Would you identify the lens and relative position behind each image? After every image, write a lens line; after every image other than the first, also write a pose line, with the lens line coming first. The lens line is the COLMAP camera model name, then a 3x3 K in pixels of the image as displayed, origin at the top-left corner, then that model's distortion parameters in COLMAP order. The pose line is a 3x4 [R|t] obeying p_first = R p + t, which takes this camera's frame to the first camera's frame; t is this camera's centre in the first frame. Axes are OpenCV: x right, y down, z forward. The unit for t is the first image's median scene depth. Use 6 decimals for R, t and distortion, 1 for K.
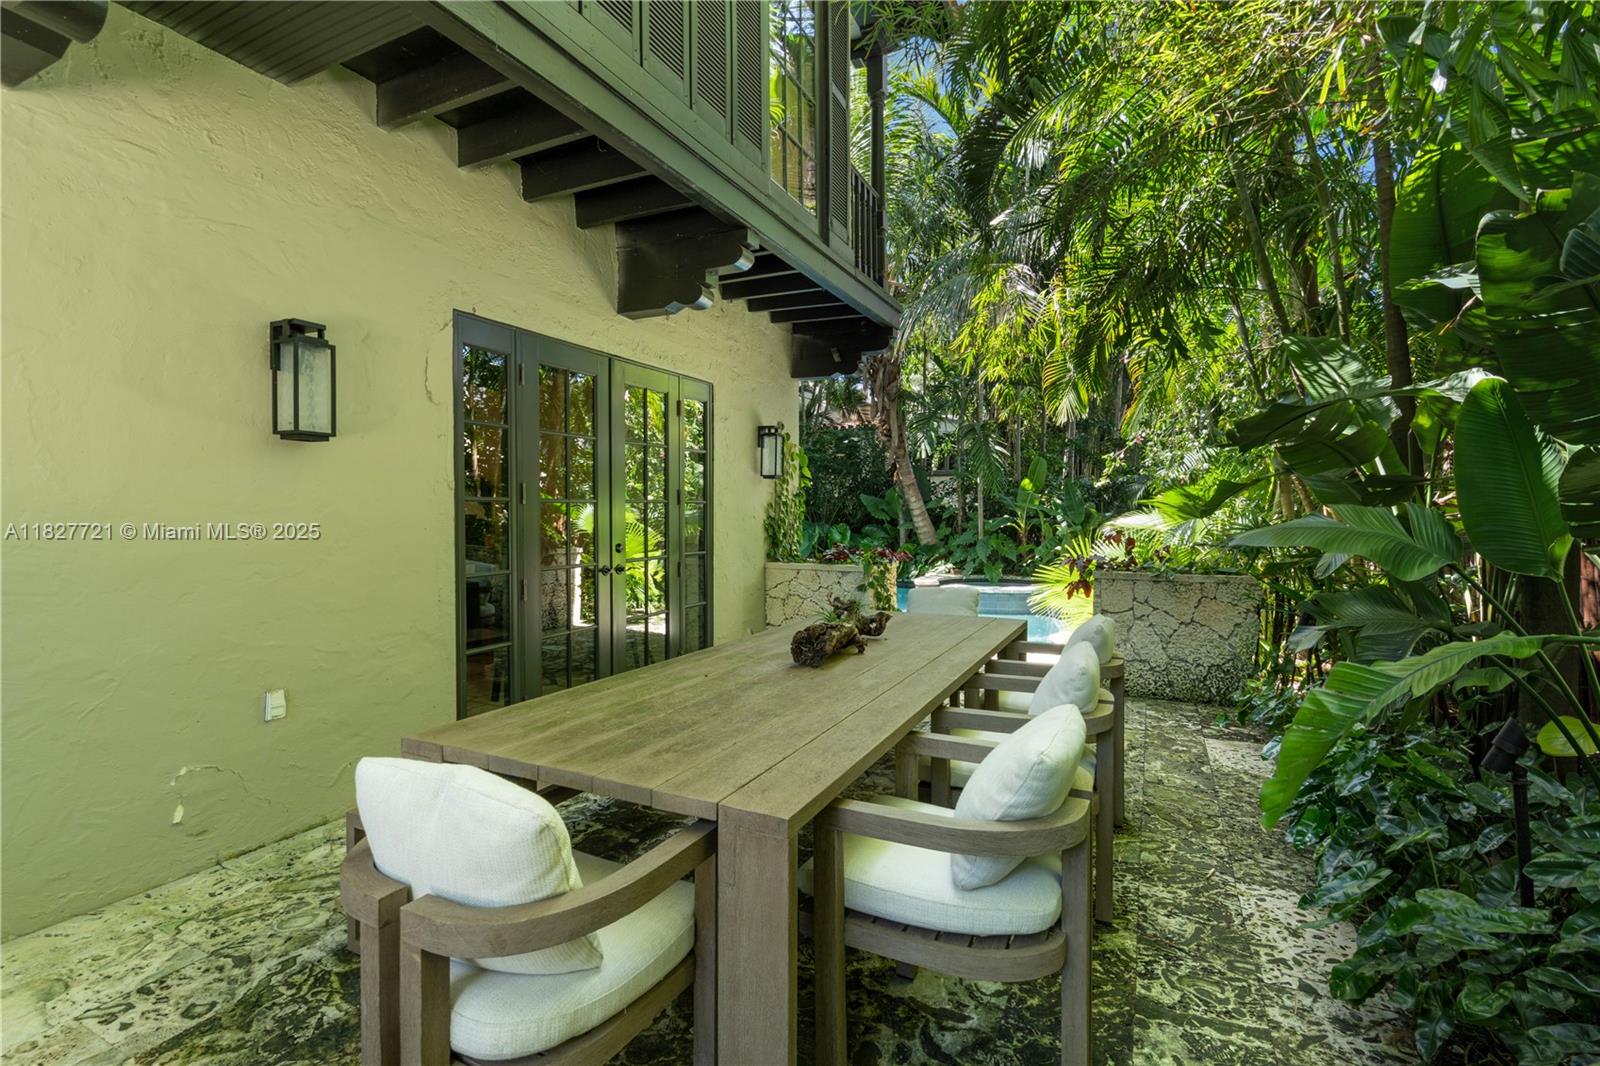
lens RADIAL K [[721.9, 0, 803.9], [0, 721.9, 531.3], [0, 0, 1]] dist [-0.002005, 0.001307]
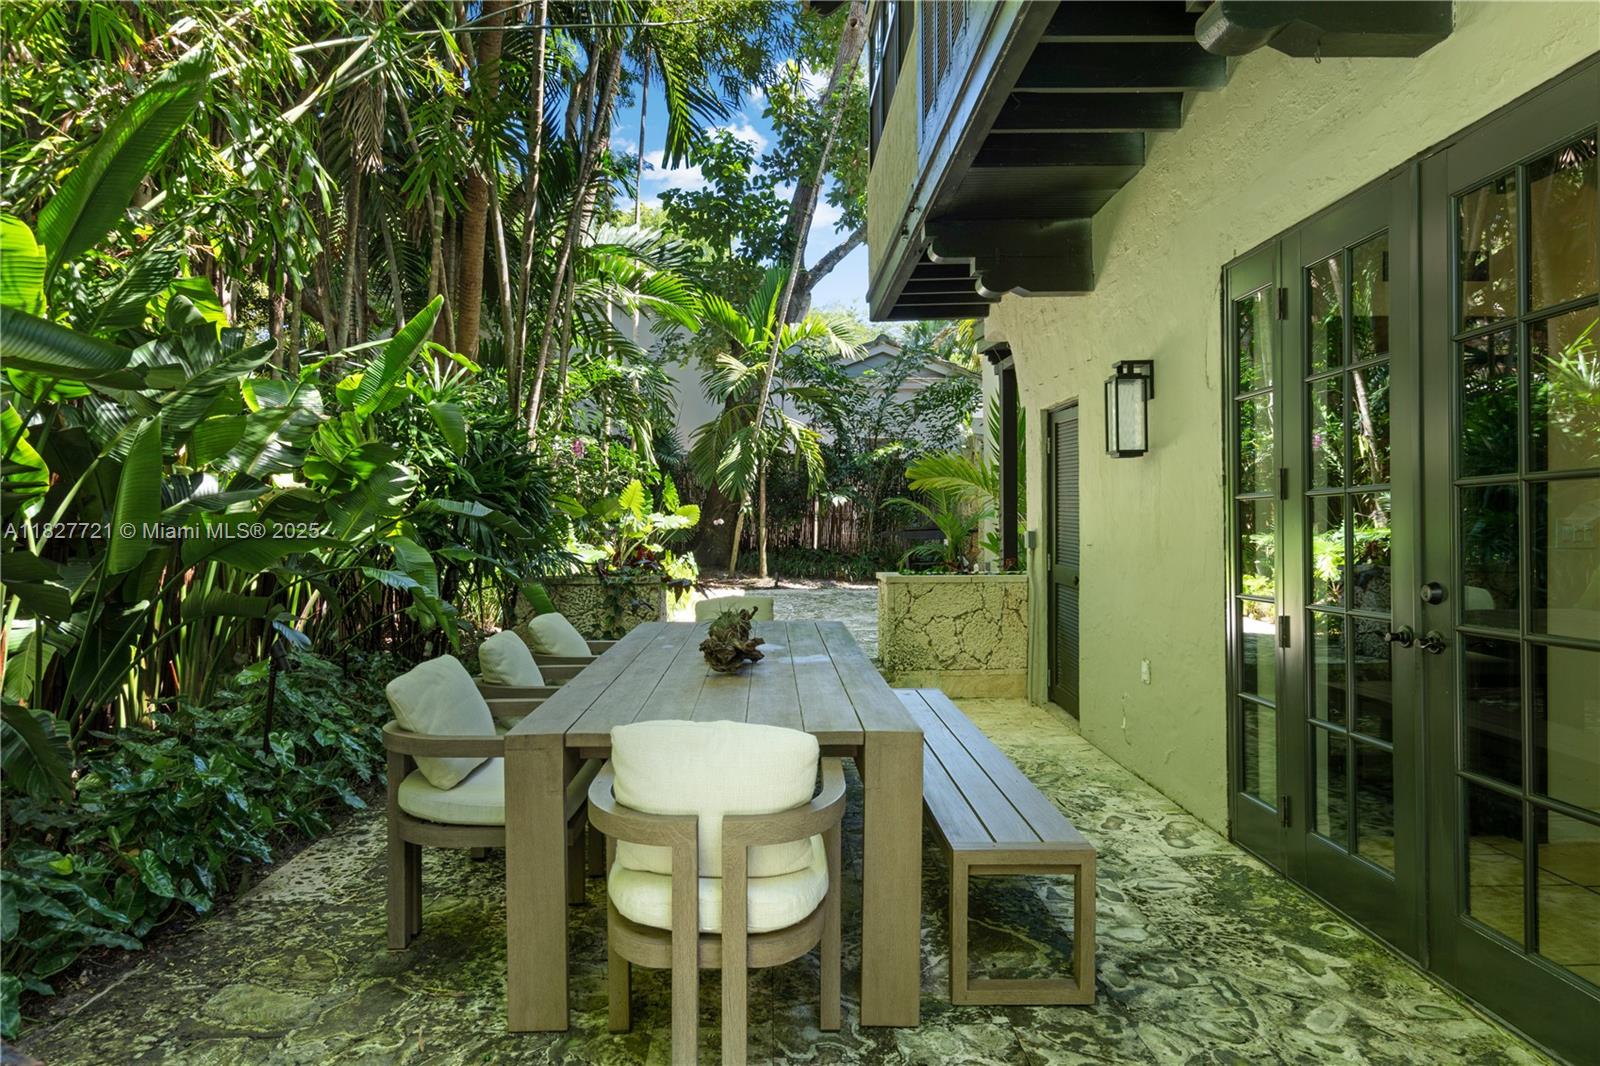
lens RADIAL K [[1022.0, 0, 798.4], [0, 1022.0, 526.9], [0, 0, 1]] dist [0.000620, -0.000121]
pose [[-0.886939, 0.004313, -0.461867, 0.208399], [-0.001849, 0.999915, 0.012890, -0.011418], [0.461884, 0.012287, -0.886855, 0.783077]]
